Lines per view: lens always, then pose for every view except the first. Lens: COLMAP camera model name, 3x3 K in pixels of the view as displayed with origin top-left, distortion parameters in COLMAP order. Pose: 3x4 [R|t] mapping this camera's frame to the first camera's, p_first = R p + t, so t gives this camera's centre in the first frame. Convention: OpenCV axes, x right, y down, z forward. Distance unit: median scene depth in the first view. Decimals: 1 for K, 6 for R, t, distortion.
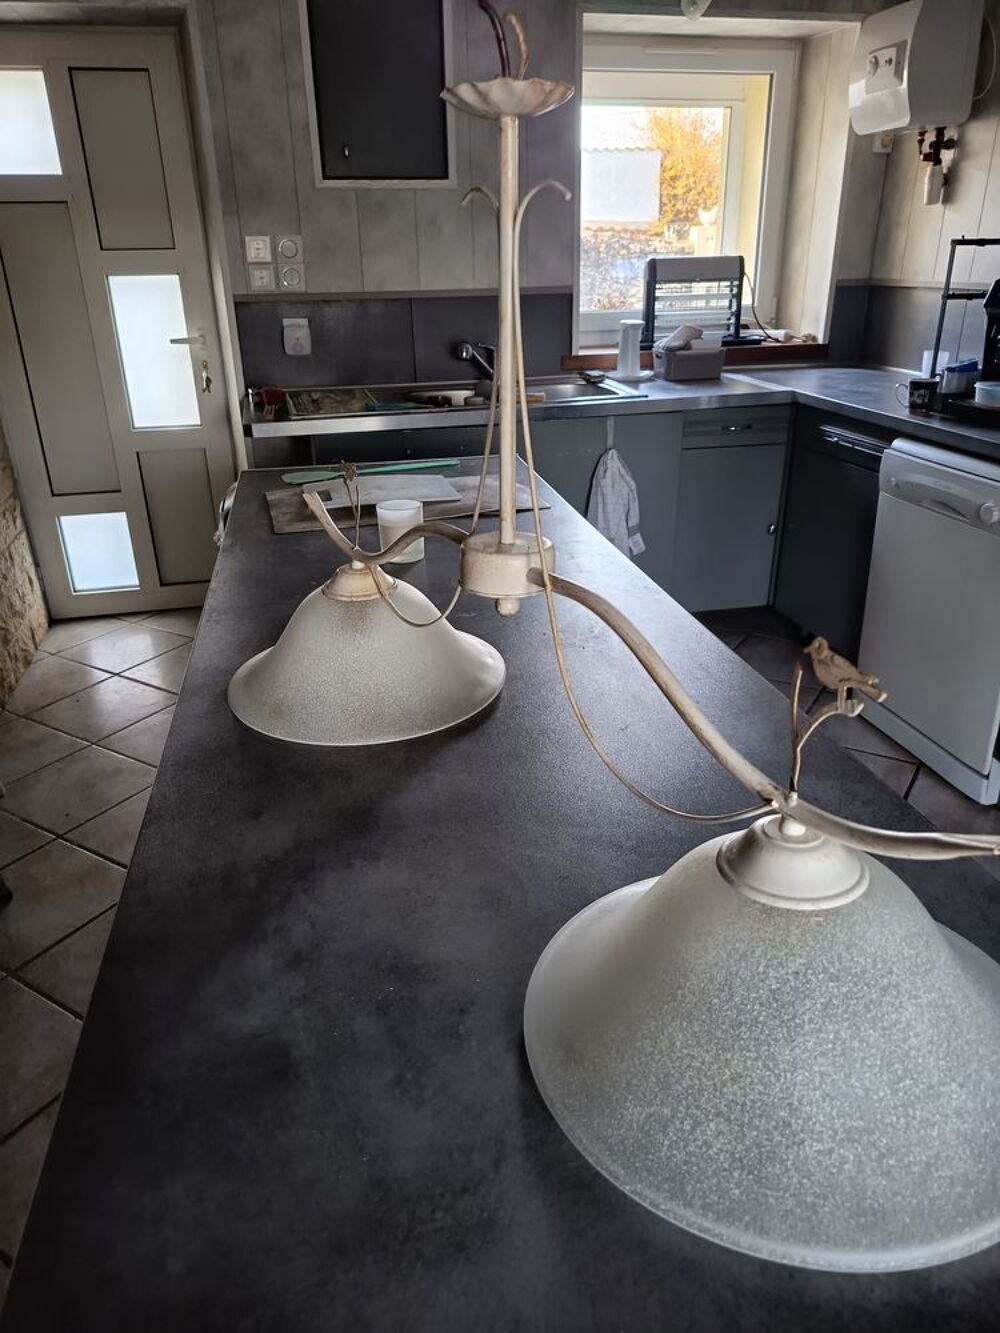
lens RADIAL K [[924.3, 0, 500.7], [0, 924.3, 667.3], [0, 0, 1]] dist [-0.007254, -0.012031]
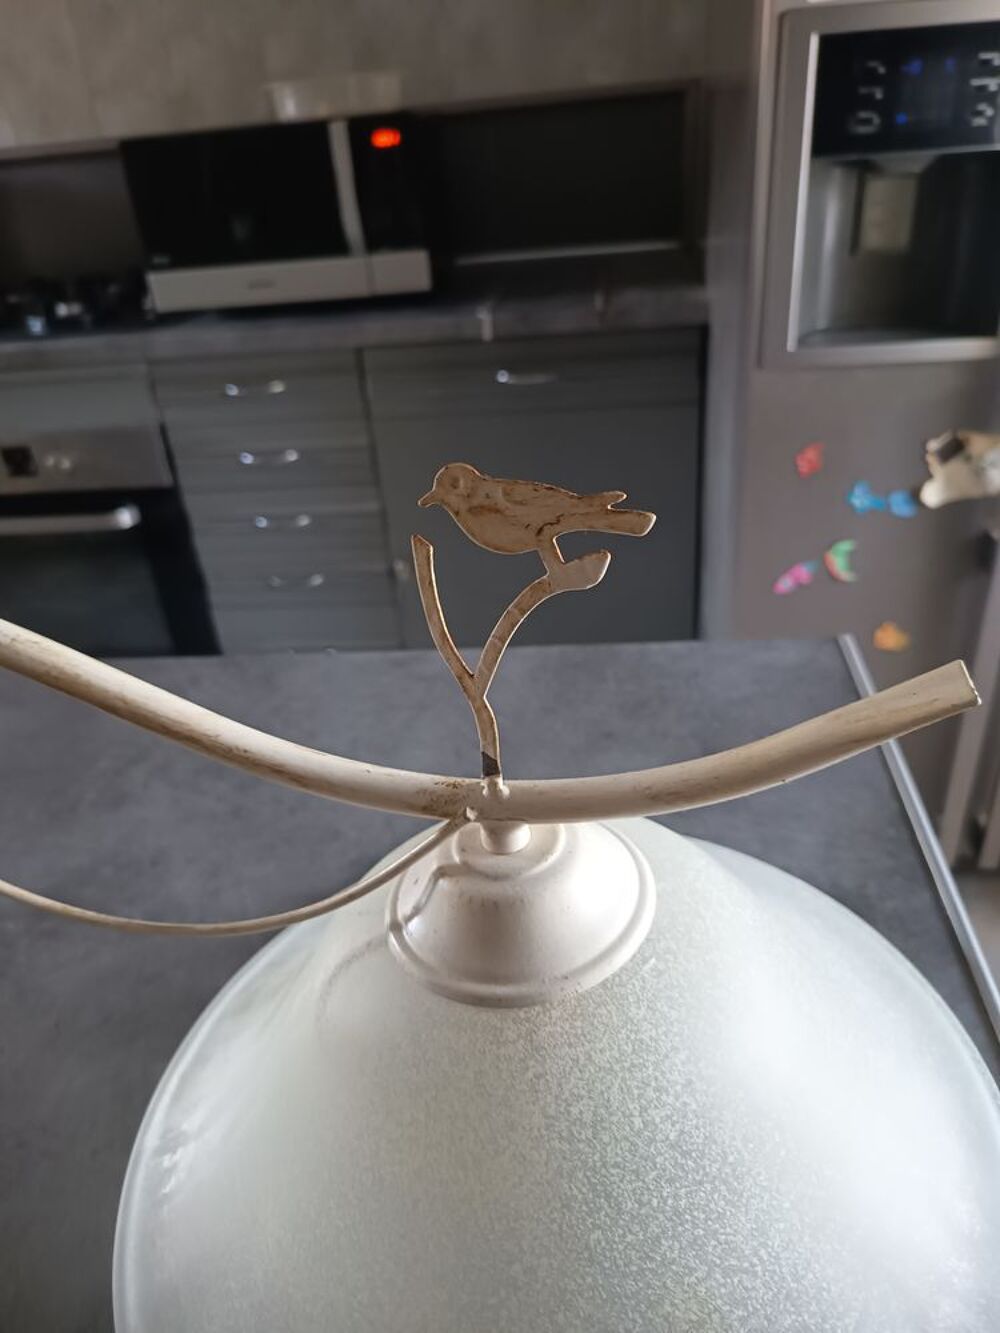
lens RADIAL K [[924.3, 0, 499.4], [0, 924.3, 670.4], [0, 0, 1]] dist [-0.007254, -0.012031]
pose [[0.645450, -0.419602, 0.638223, 0.017249], [0.376362, 0.901824, 0.212285, -0.029065], [-0.664640, 0.103183, 0.740005, 0.660596]]
